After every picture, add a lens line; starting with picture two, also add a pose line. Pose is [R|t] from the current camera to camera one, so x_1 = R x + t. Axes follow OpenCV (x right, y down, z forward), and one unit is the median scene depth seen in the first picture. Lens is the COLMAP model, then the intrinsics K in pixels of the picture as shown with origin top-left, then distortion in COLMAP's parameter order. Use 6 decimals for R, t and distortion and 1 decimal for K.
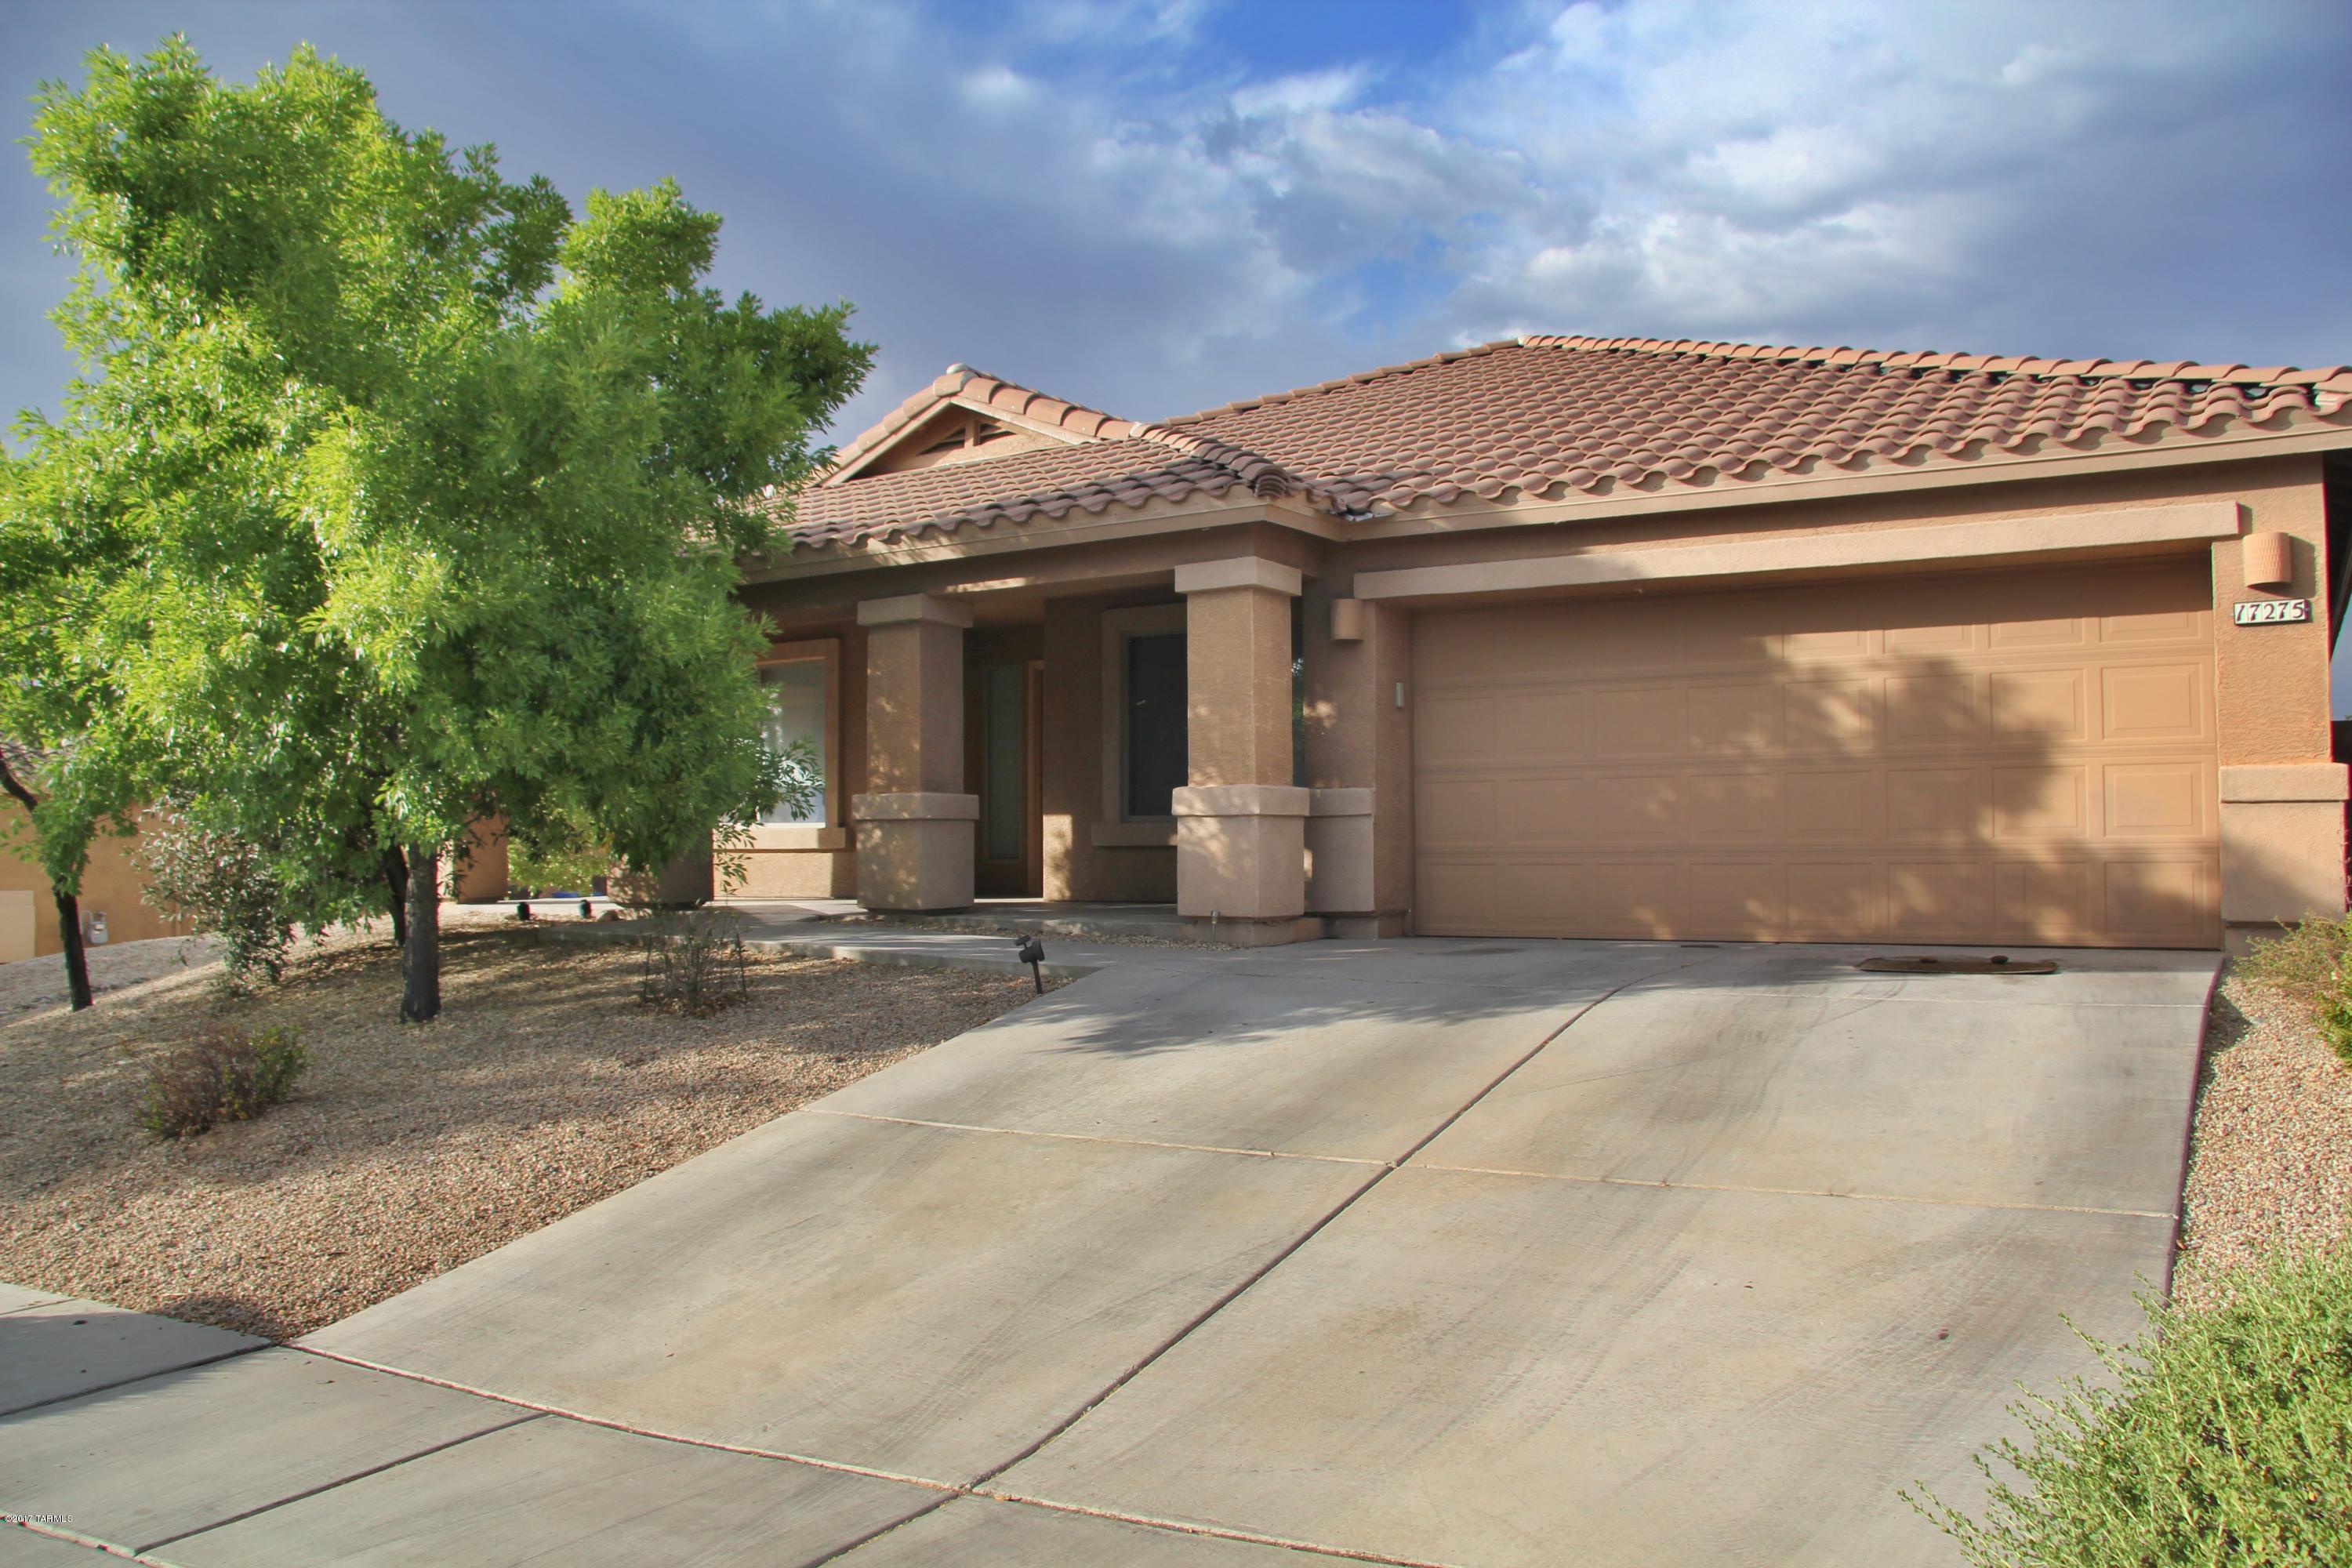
lens RADIAL K [[1788.1, 0, 1181.6], [0, 1788.1, 800.7], [0, 0, 1]] dist [-0.179427, 0.120801]
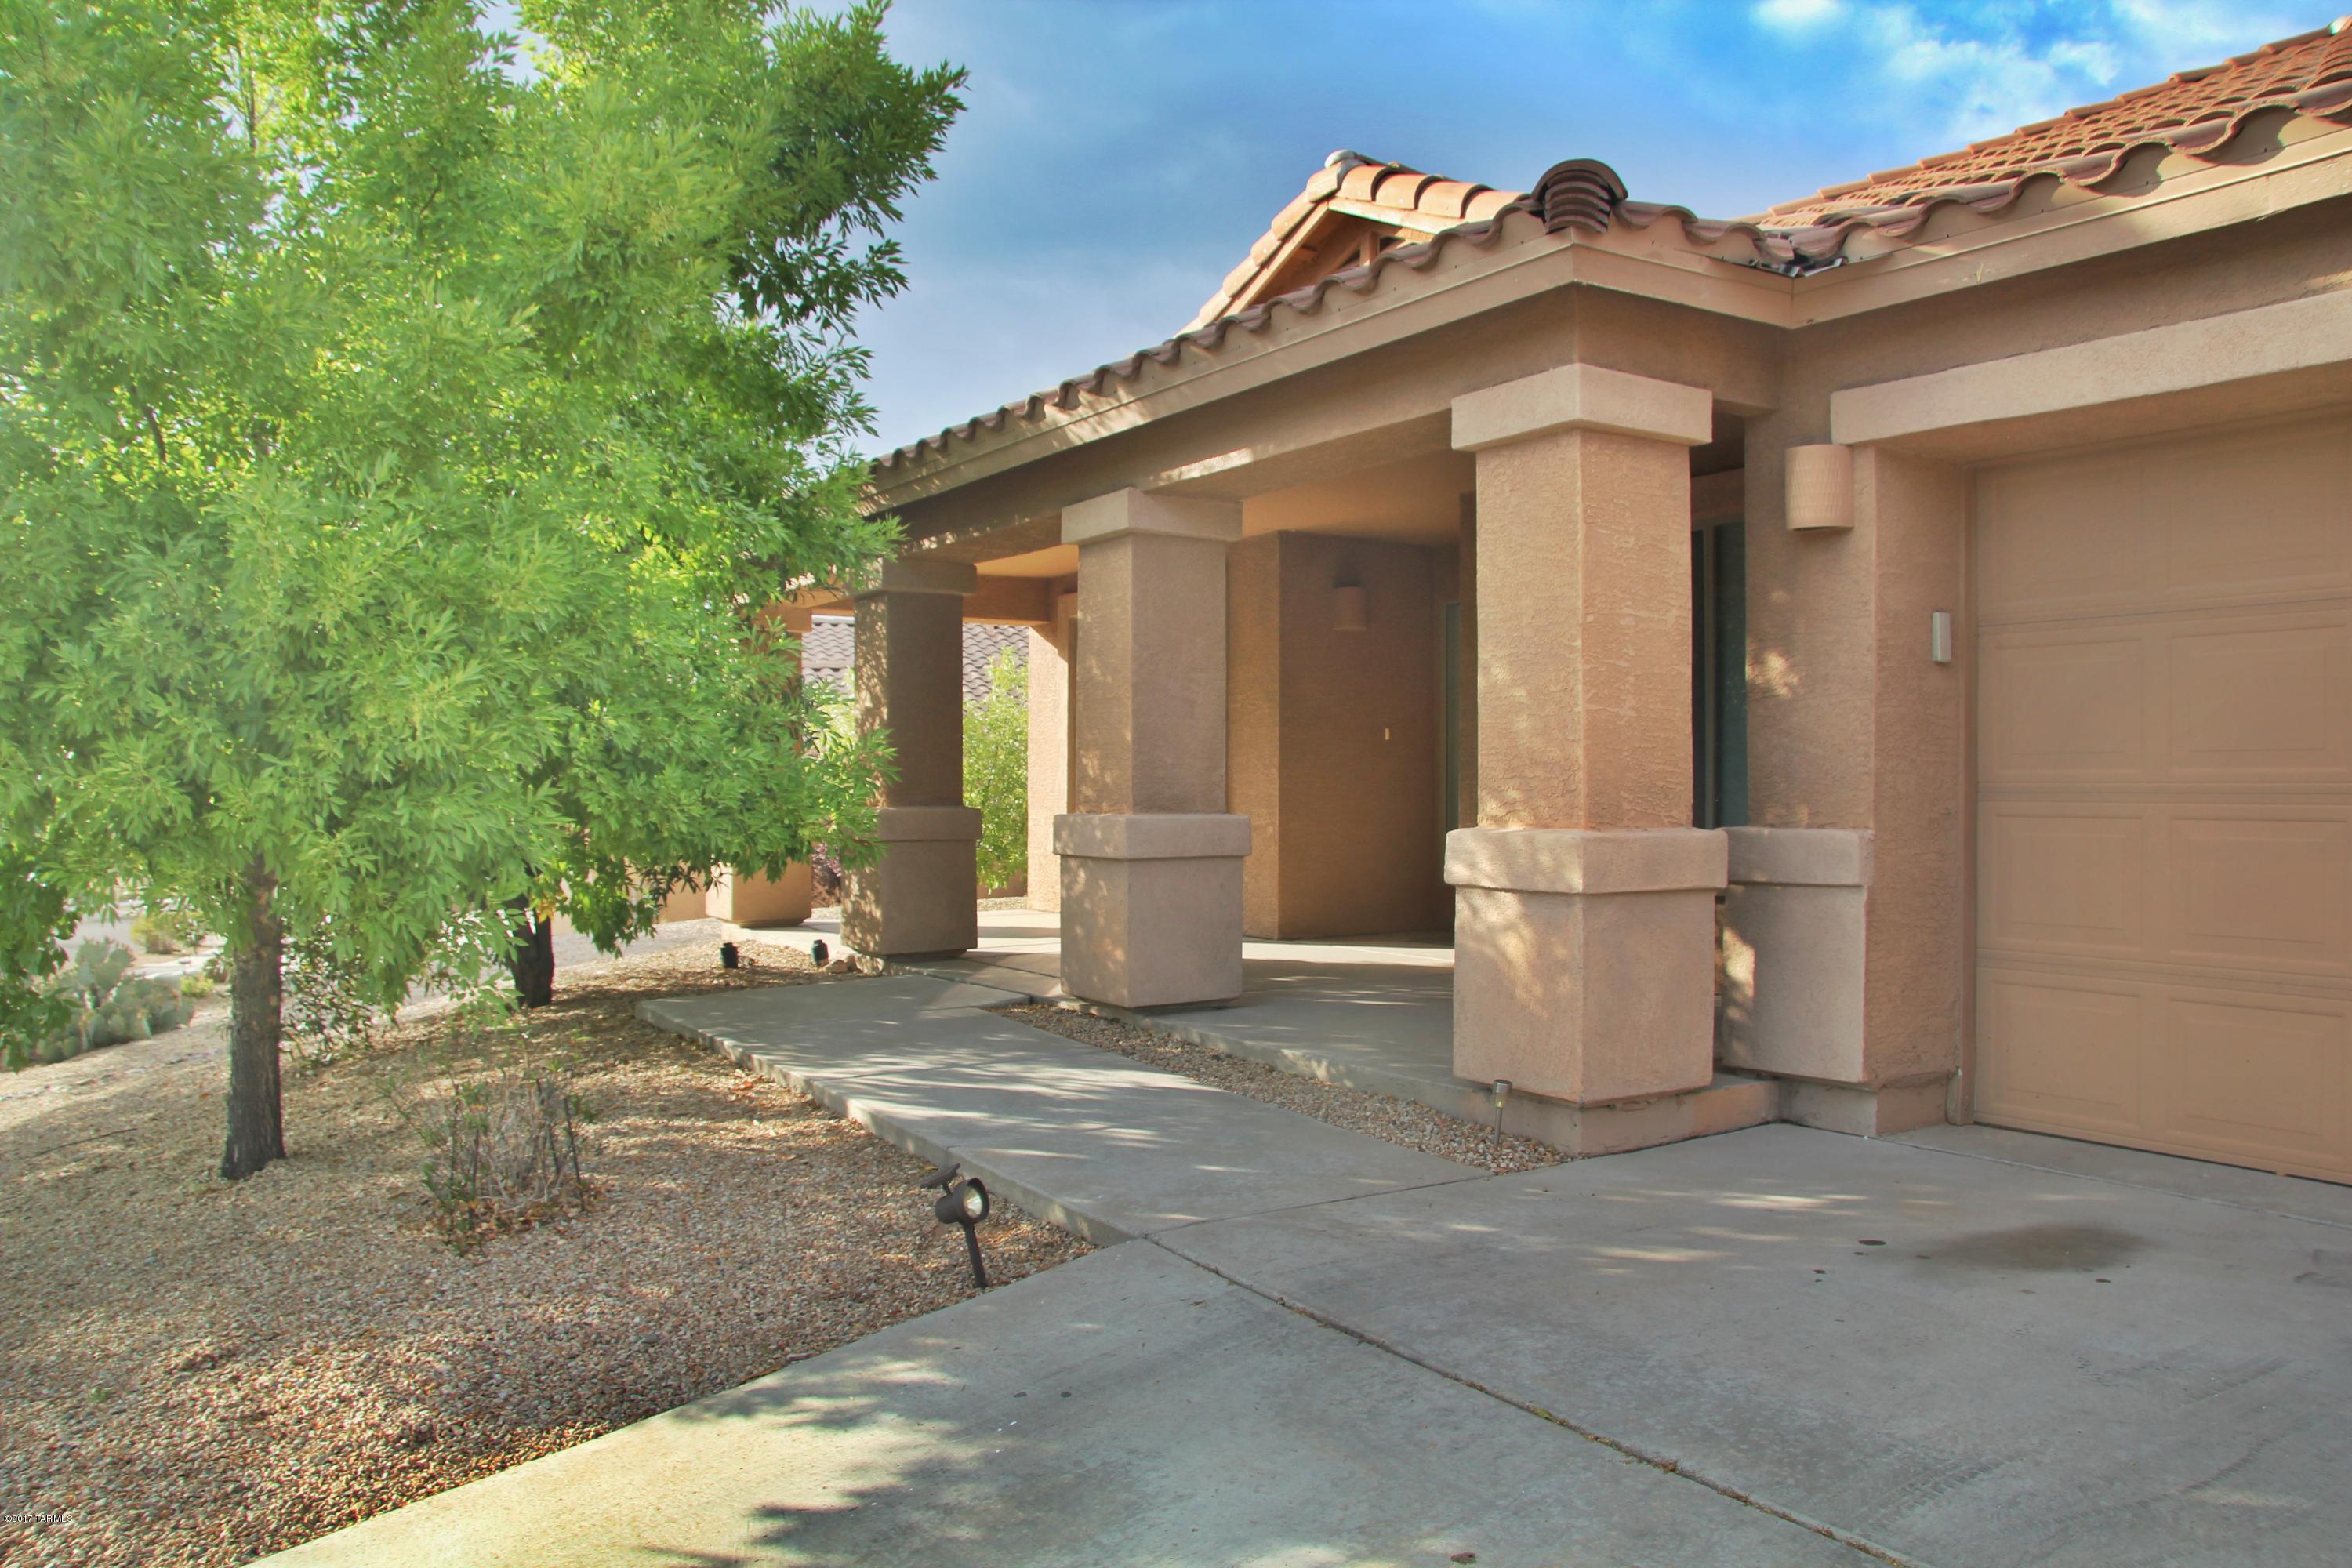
lens RADIAL K [[1788.1, 0, 1181.6], [0, 1788.1, 800.7], [0, 0, 1]] dist [-0.179427, 0.120801]
pose [[0.897939, 0.011128, -0.439980, 0.148465], [0.004194, 0.999419, 0.033837, -0.032074], [0.440100, -0.032228, 0.897370, 0.489358]]
